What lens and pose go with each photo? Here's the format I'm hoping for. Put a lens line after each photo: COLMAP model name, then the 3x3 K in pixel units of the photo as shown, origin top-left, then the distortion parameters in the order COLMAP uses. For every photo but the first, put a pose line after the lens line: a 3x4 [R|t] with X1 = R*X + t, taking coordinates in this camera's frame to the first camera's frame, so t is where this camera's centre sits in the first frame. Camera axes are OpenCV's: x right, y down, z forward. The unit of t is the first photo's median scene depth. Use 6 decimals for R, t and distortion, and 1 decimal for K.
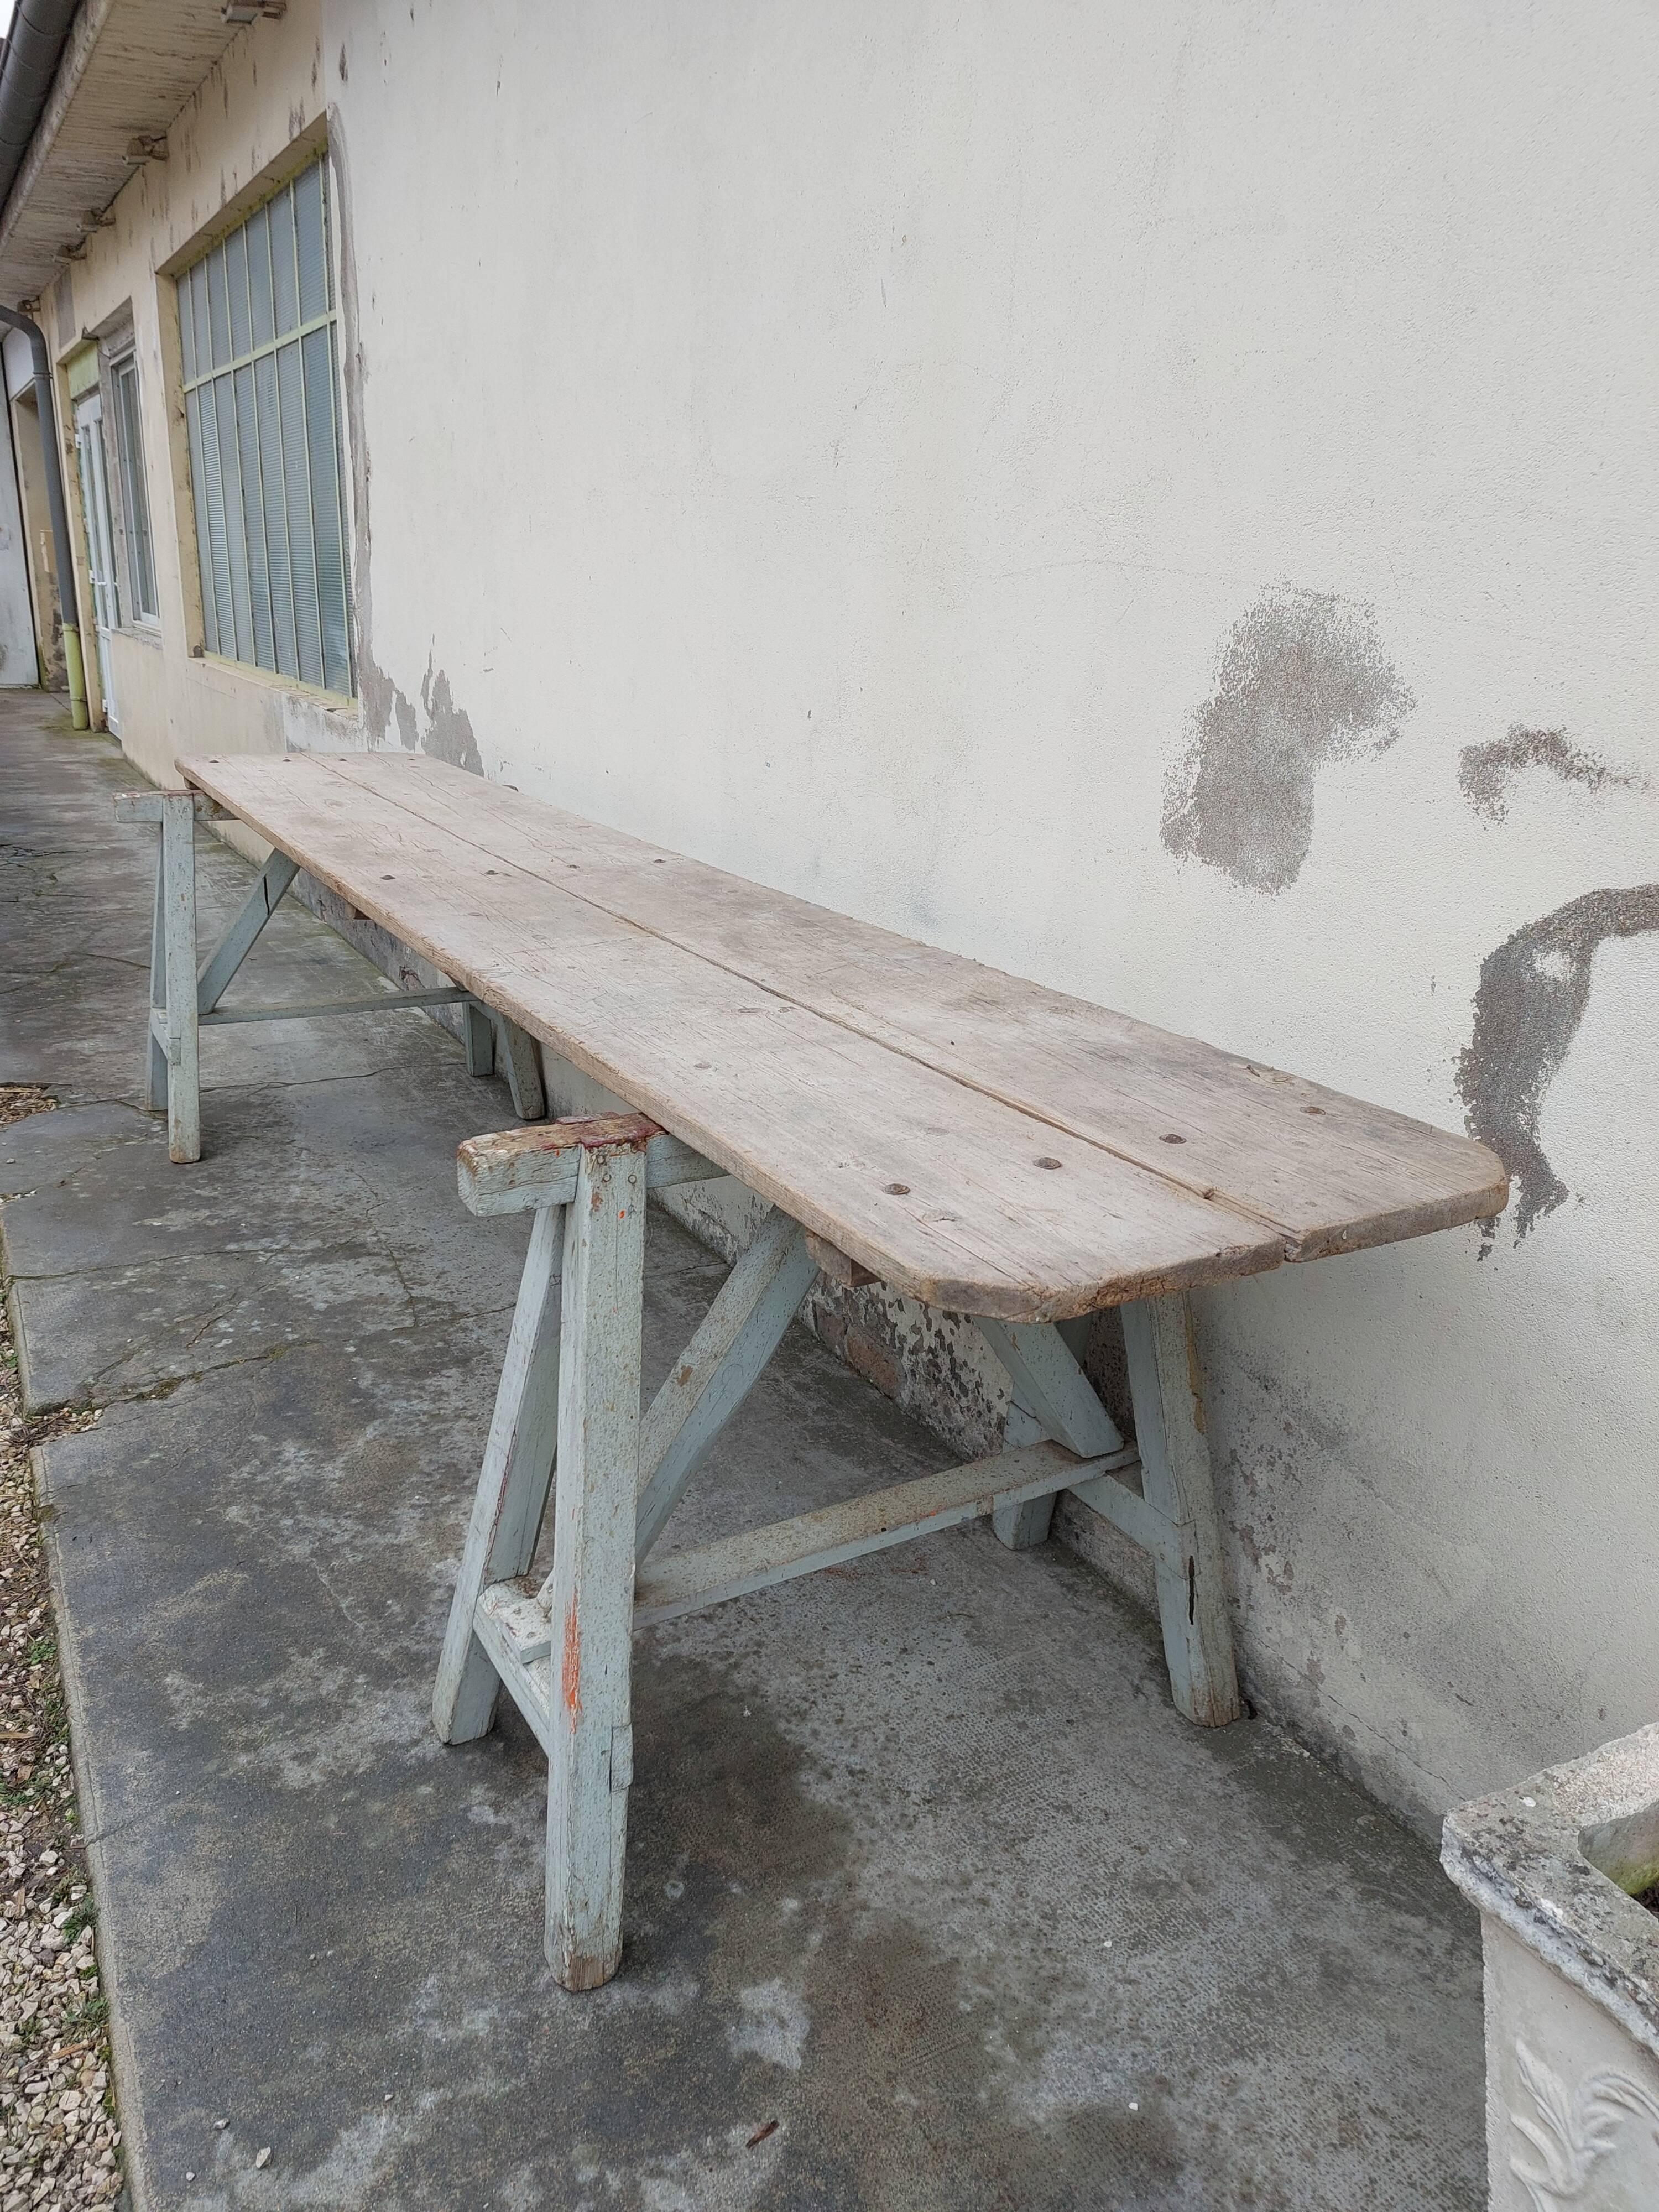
lens RADIAL K [[1579.7, 0, 825.8], [0, 1579.7, 1122.5], [0, 0, 1]] dist [0.061150, -0.057980]
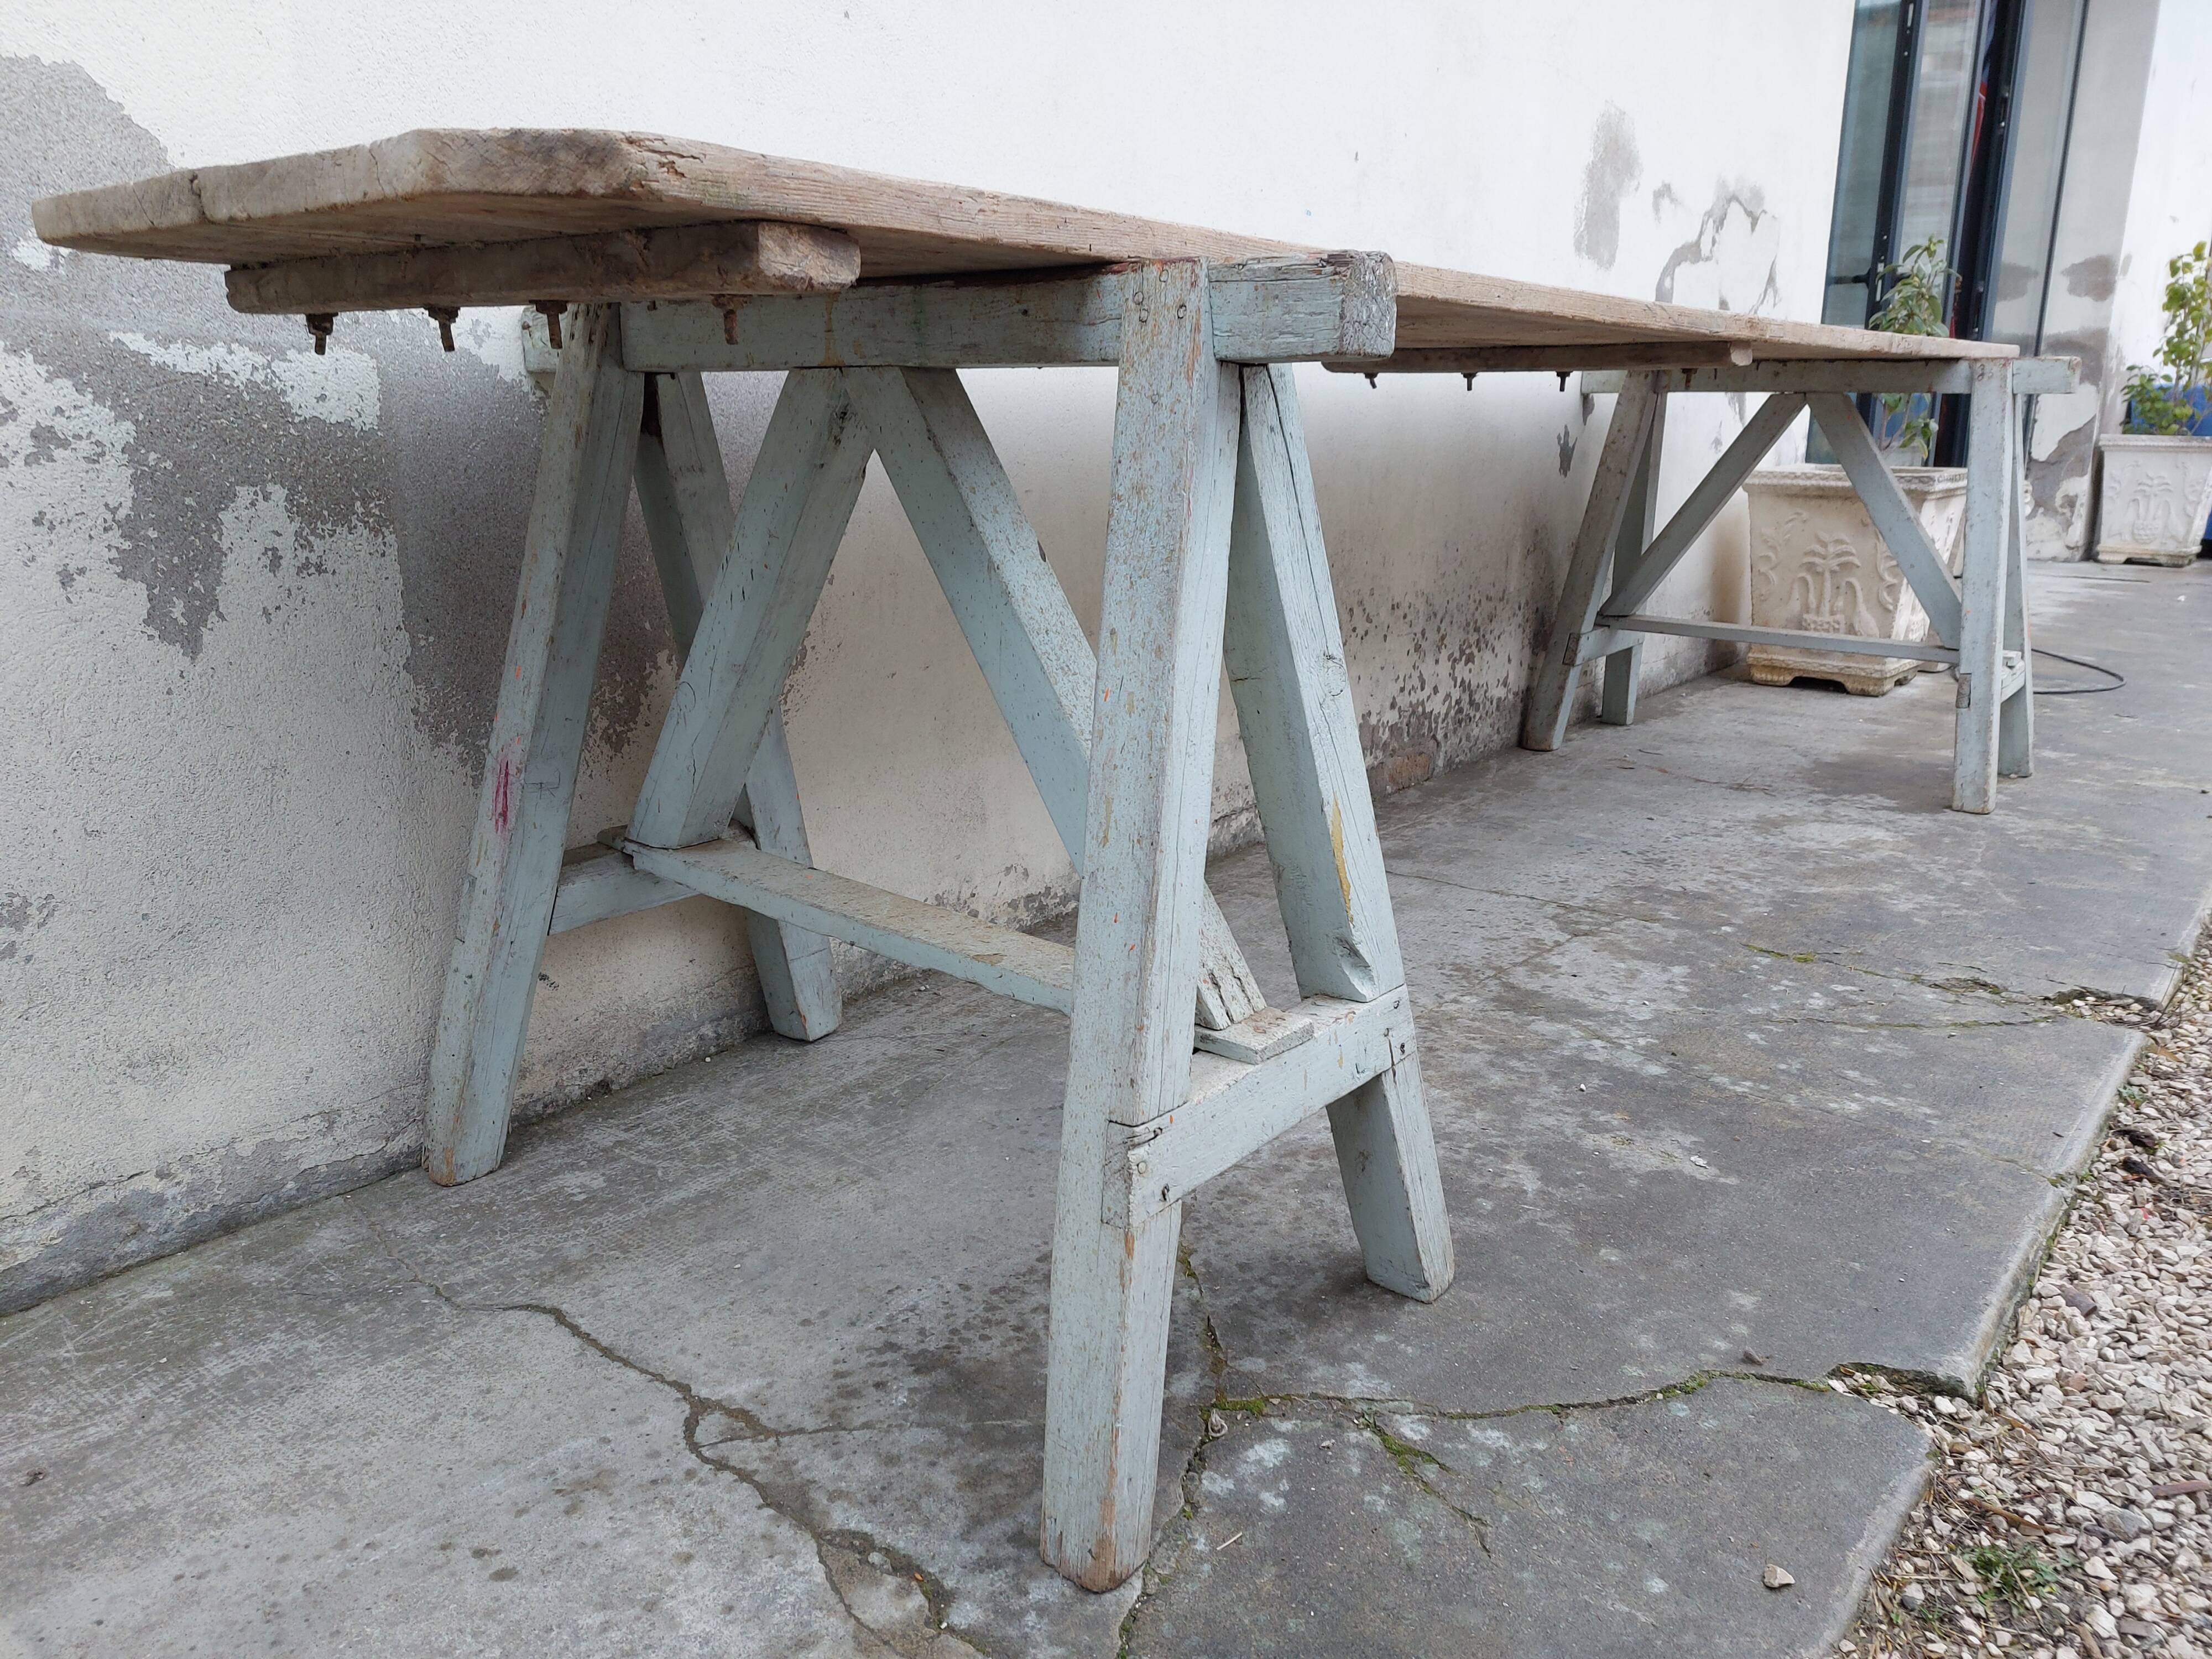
lens RADIAL K [[1579.7, 0, 1101.1], [0, 1579.7, 841.0], [0, 0, 1]] dist [0.061150, -0.057980]
pose [[-0.372552, -0.277272, 0.885621, -1.301277], [0.284442, 0.874271, 0.393374, -0.446749], [-0.883344, 0.398460, -0.246844, 2.153778]]
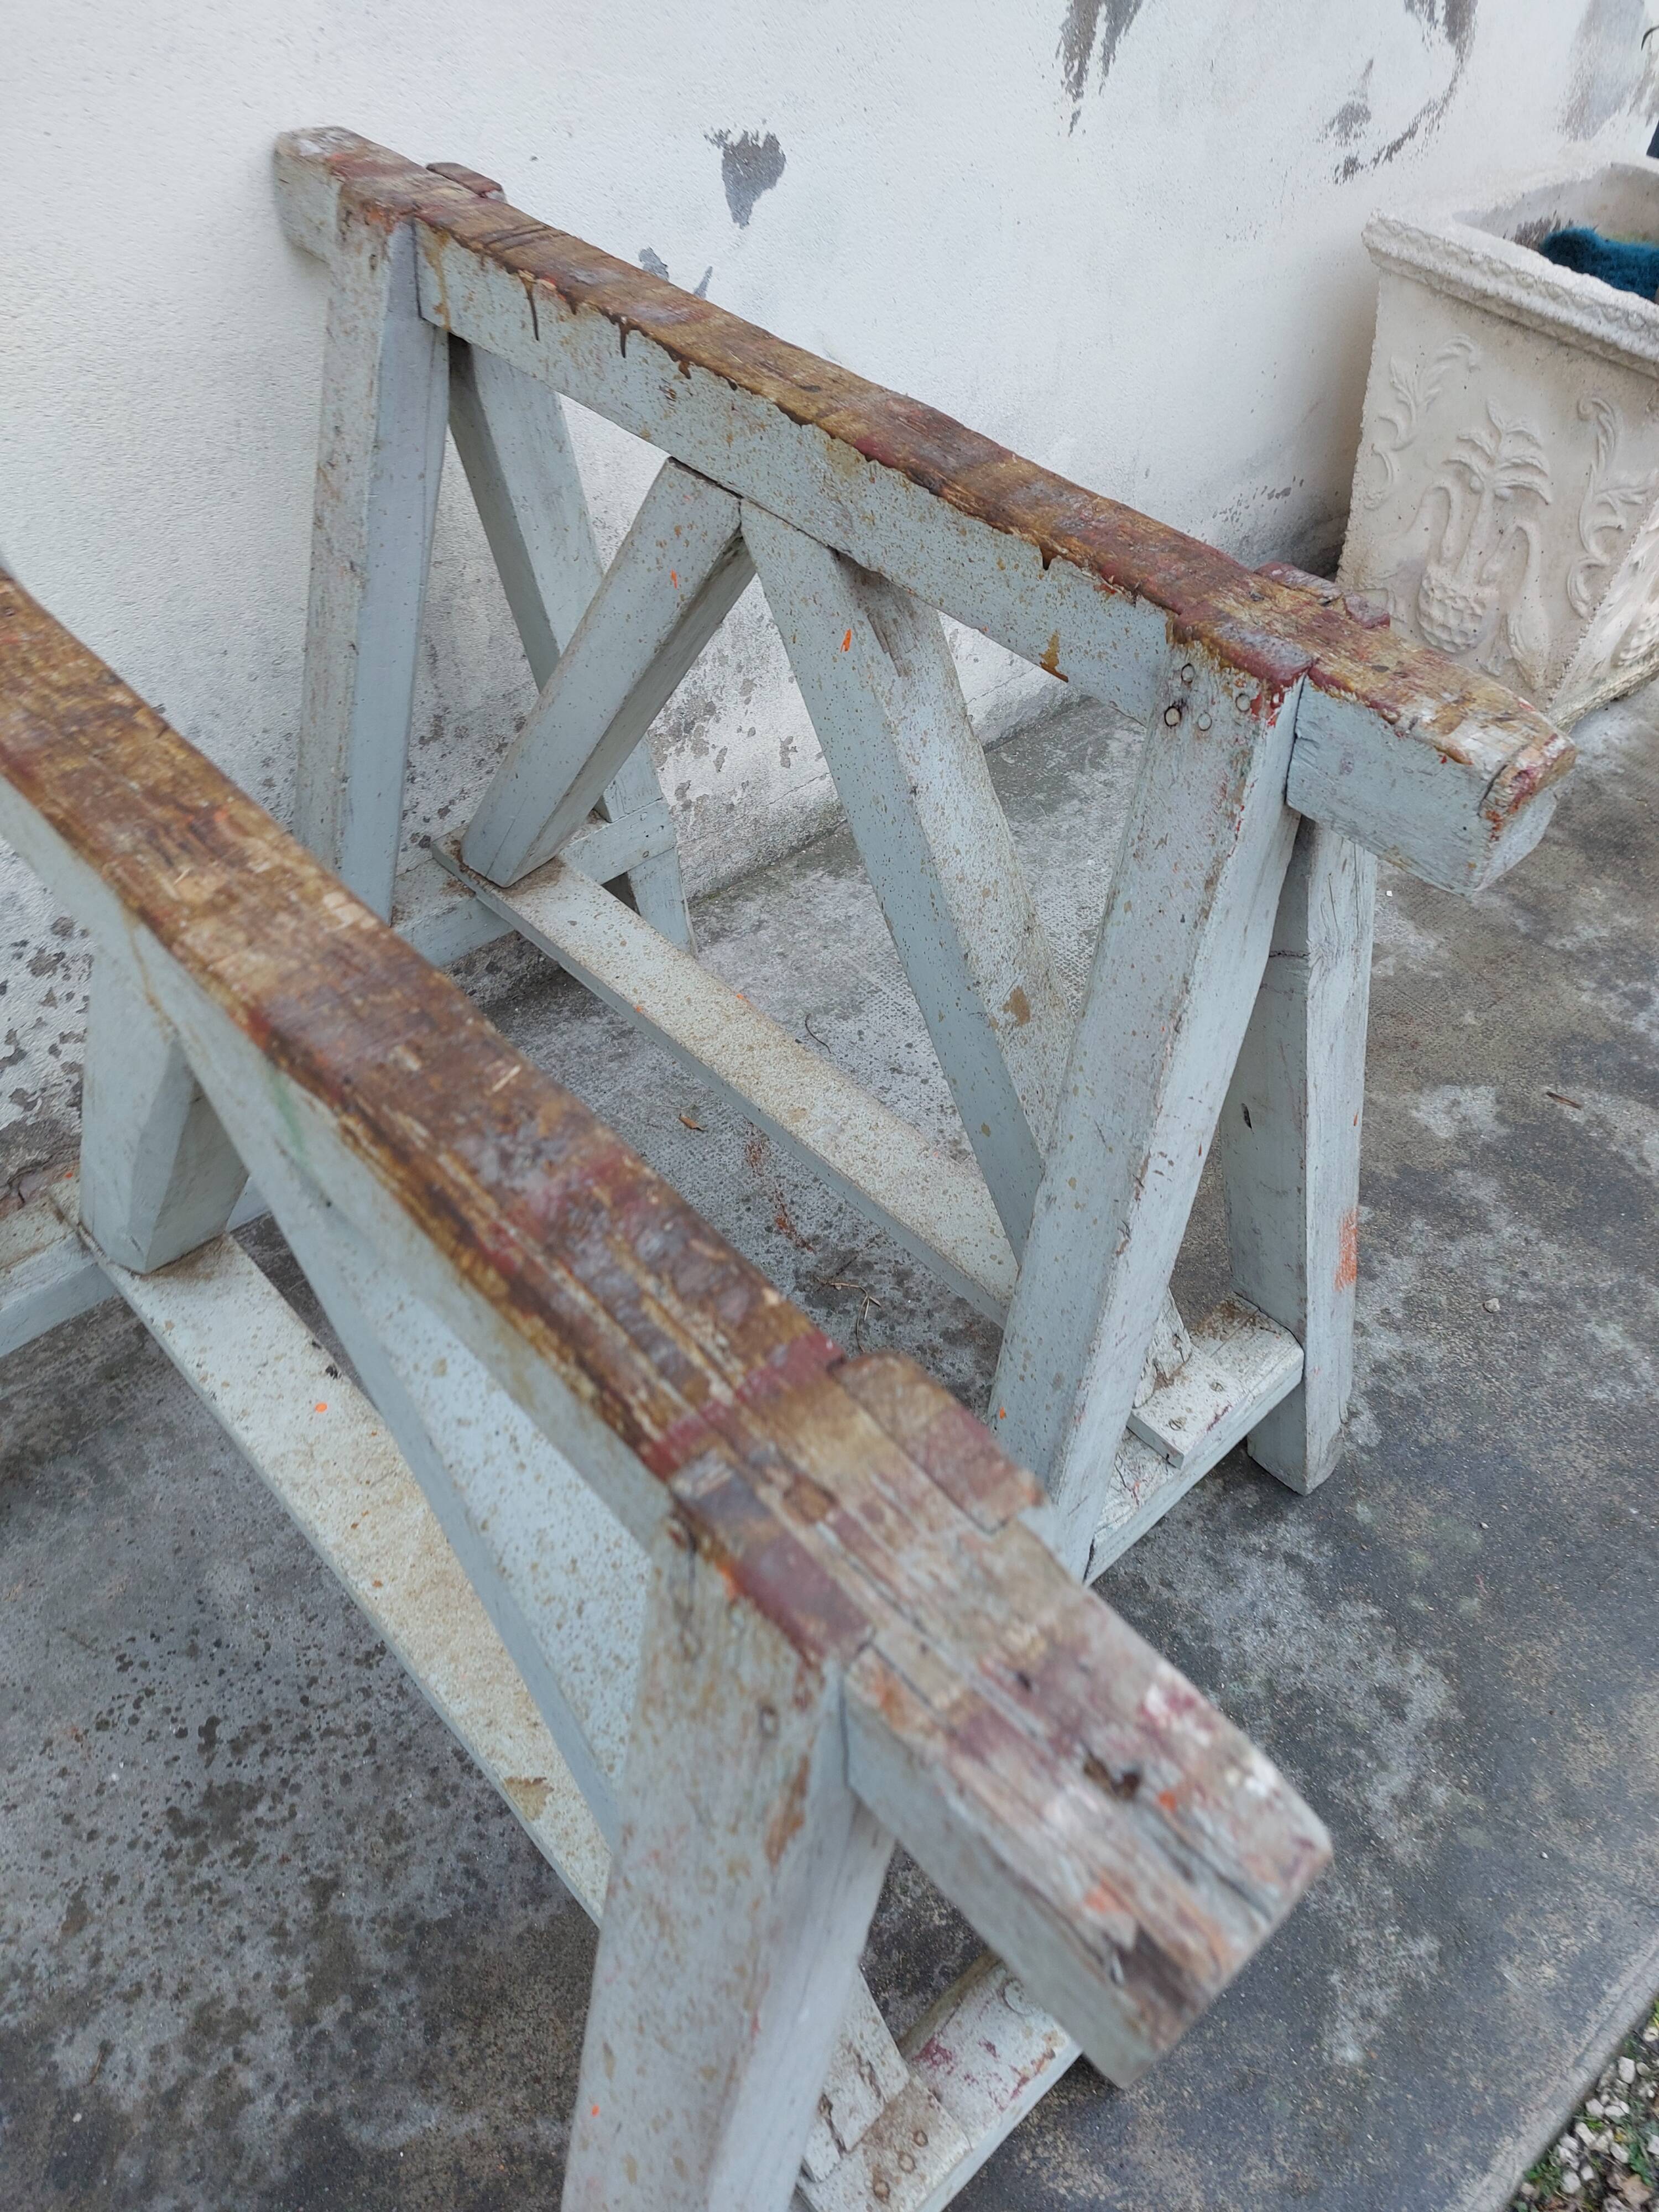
lens RADIAL K [[1579.7, 0, 848.3], [0, 1579.7, 1120.9], [0, 0, 1]] dist [0.061150, -0.057980]
pose [[-0.218290, -0.747699, 0.627134, -0.497571], [0.263021, 0.573773, 0.775631, -0.292961], [-0.939771, 0.334262, 0.071412, 1.059756]]
